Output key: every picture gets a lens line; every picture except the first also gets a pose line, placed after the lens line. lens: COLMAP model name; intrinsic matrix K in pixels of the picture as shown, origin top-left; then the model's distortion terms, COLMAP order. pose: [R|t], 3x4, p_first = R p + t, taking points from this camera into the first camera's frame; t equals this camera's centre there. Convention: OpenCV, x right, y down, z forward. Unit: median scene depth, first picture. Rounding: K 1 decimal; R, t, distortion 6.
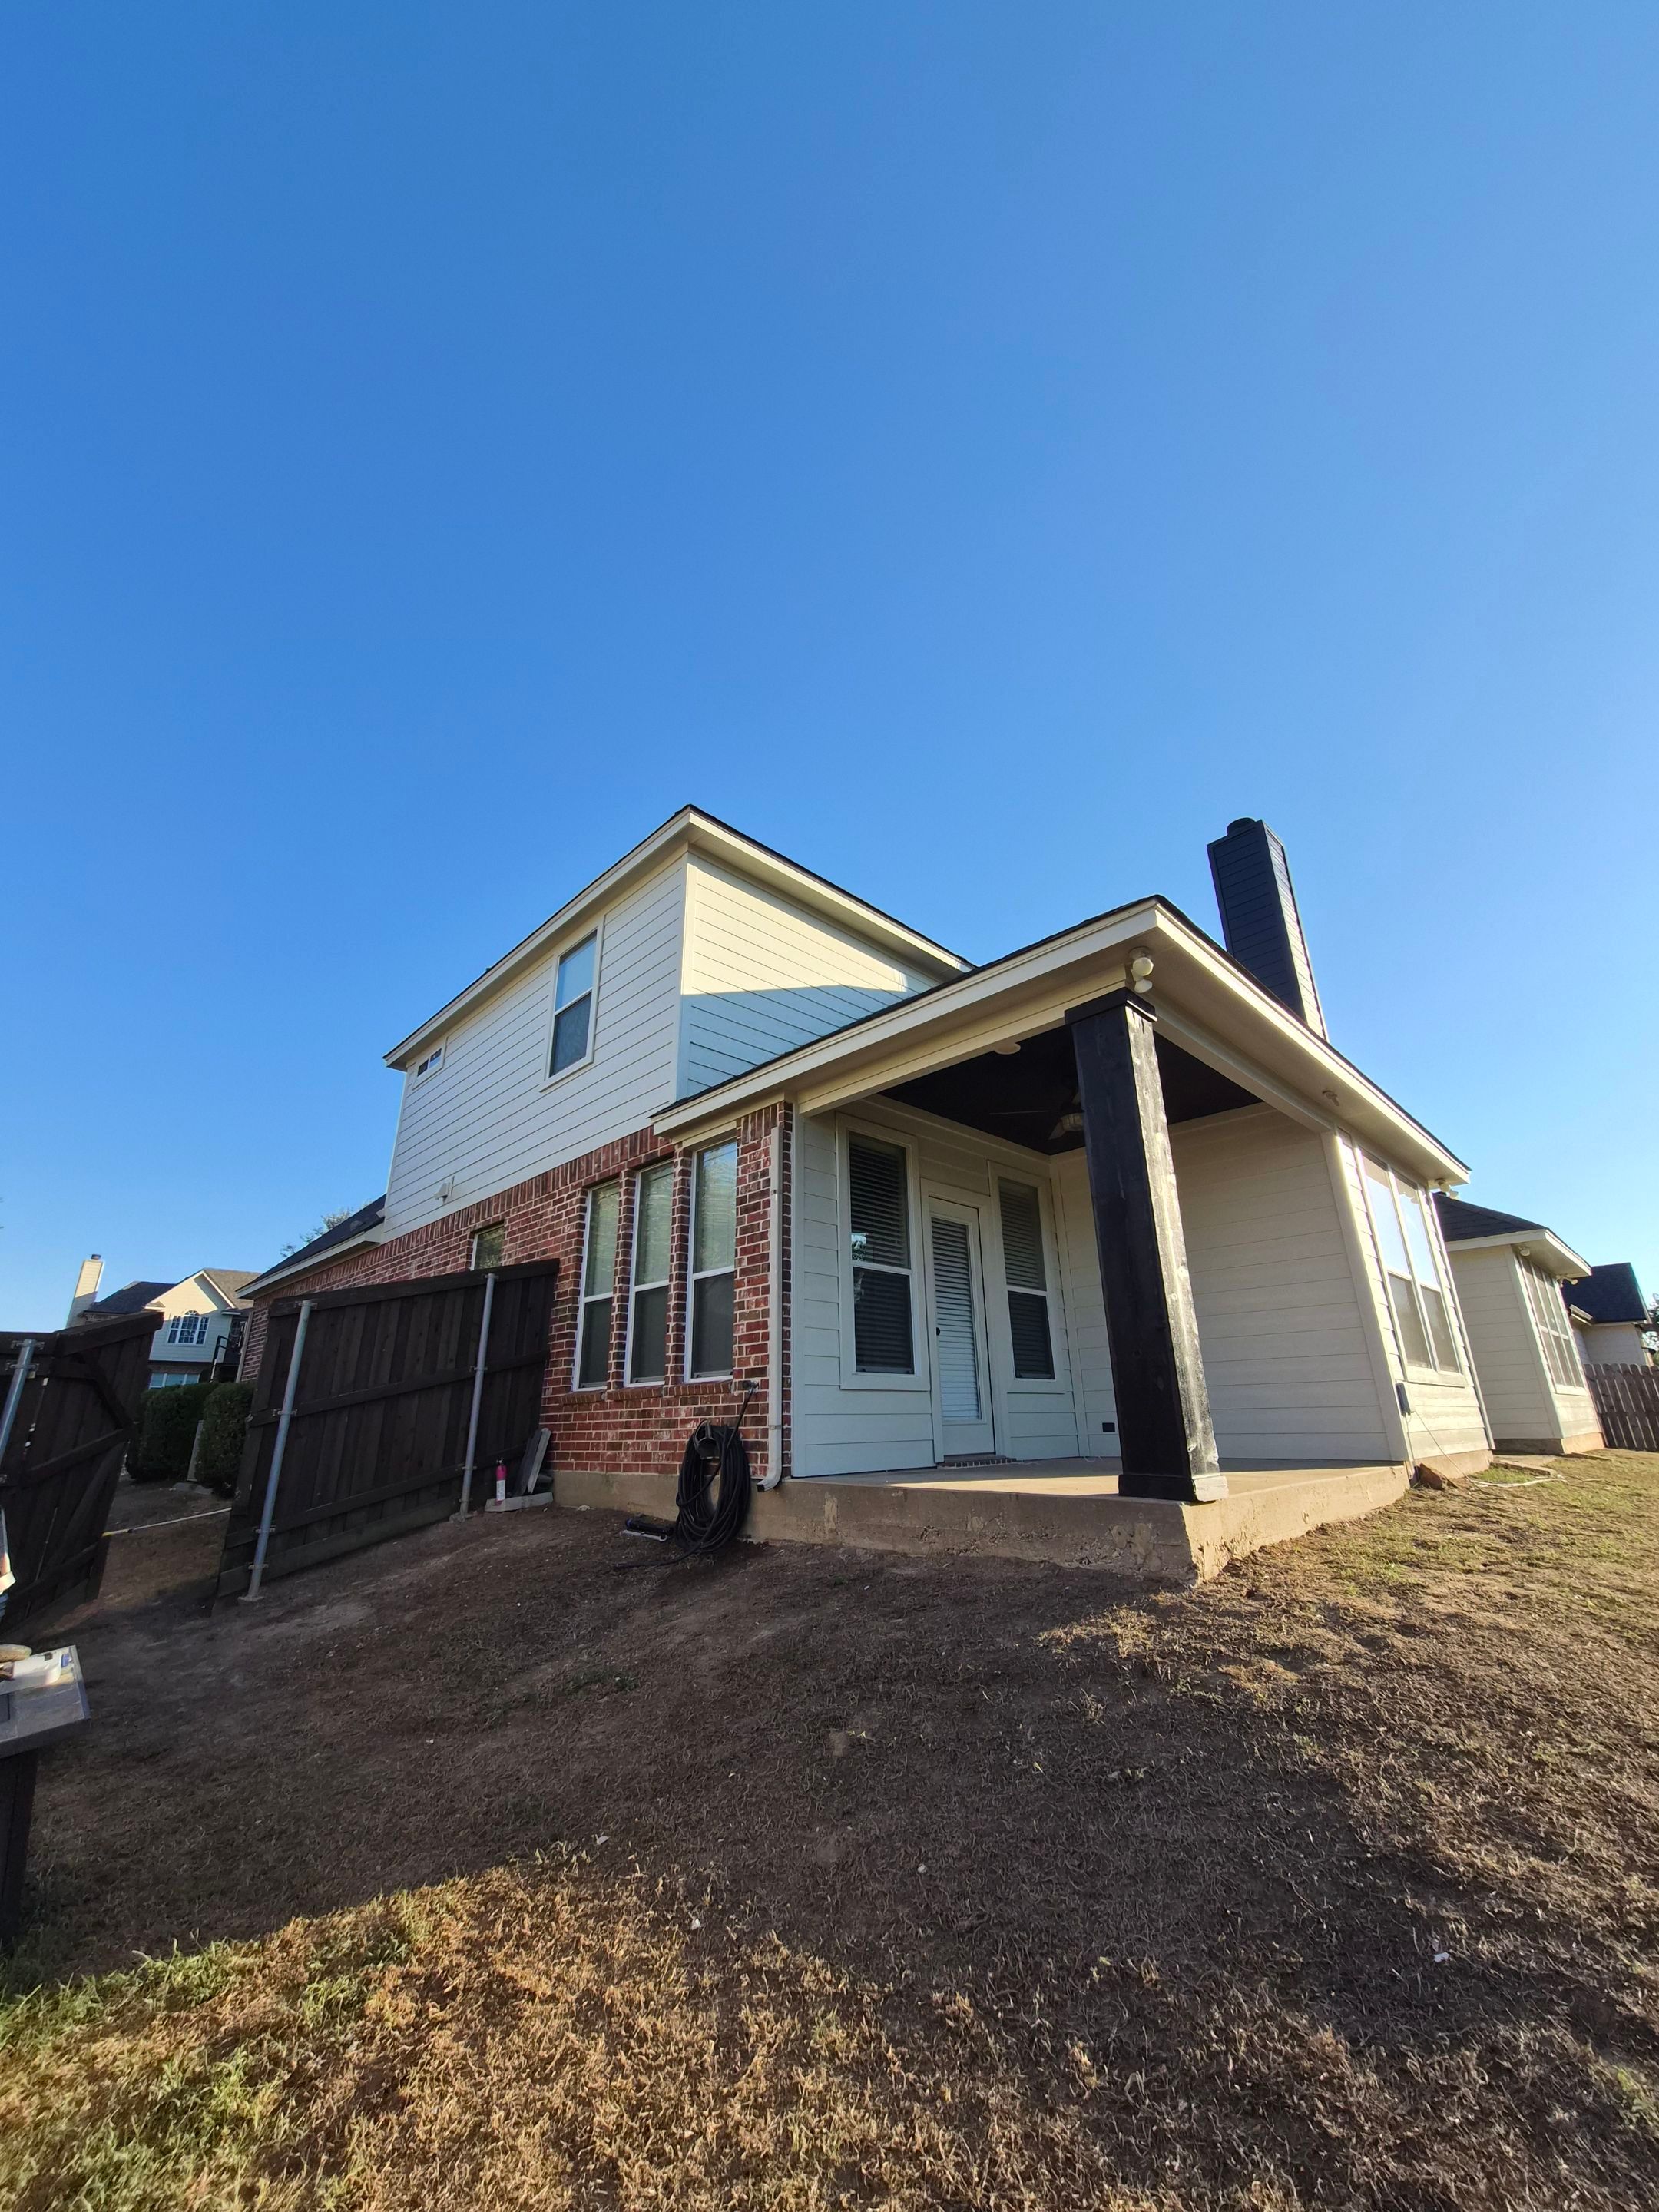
lens RADIAL K [[873.5, 0, 827.7], [0, 873.5, 1116.1], [0, 0, 1]] dist [-0.002315, -0.000125]
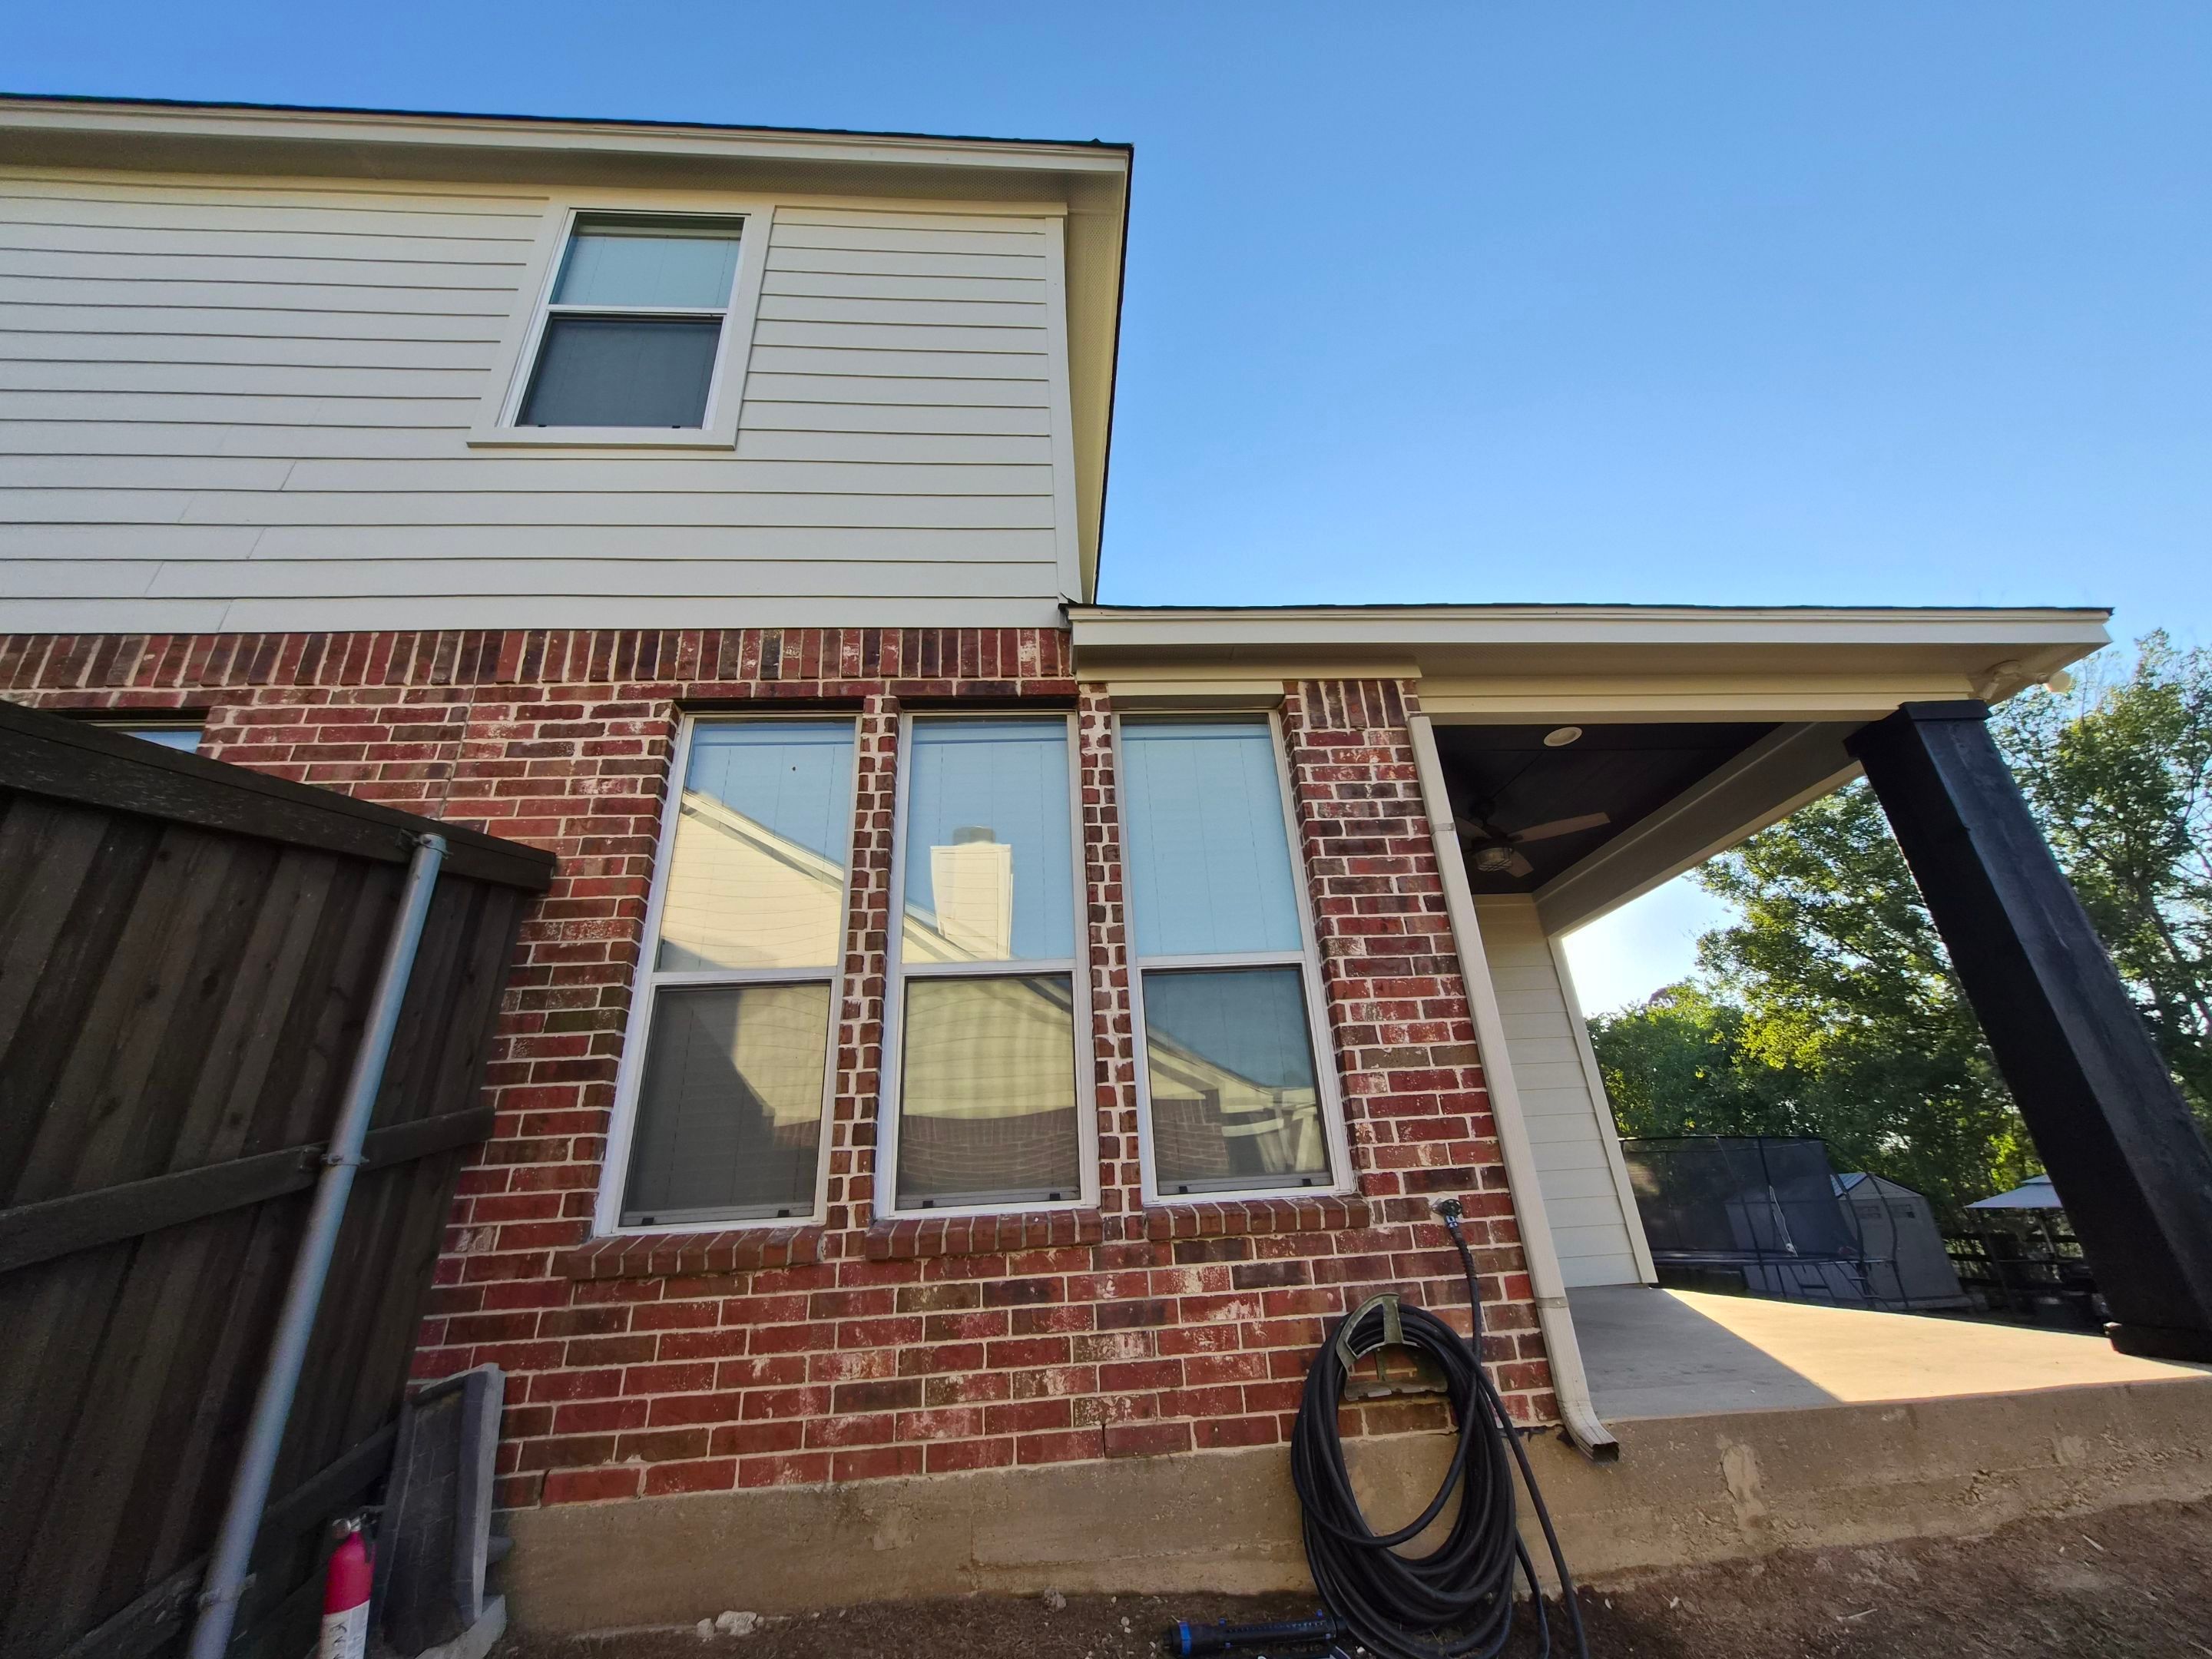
lens RADIAL K [[873.5, 0, 1104.7], [0, 873.5, 835.5], [0, 0, 1]] dist [-0.002315, -0.000125]
pose [[0.648782, 0.292639, 0.702456, -0.490669], [-0.215063, 0.955980, -0.199626, 0.210018], [-0.729952, -0.021558, 0.683158, 0.688669]]
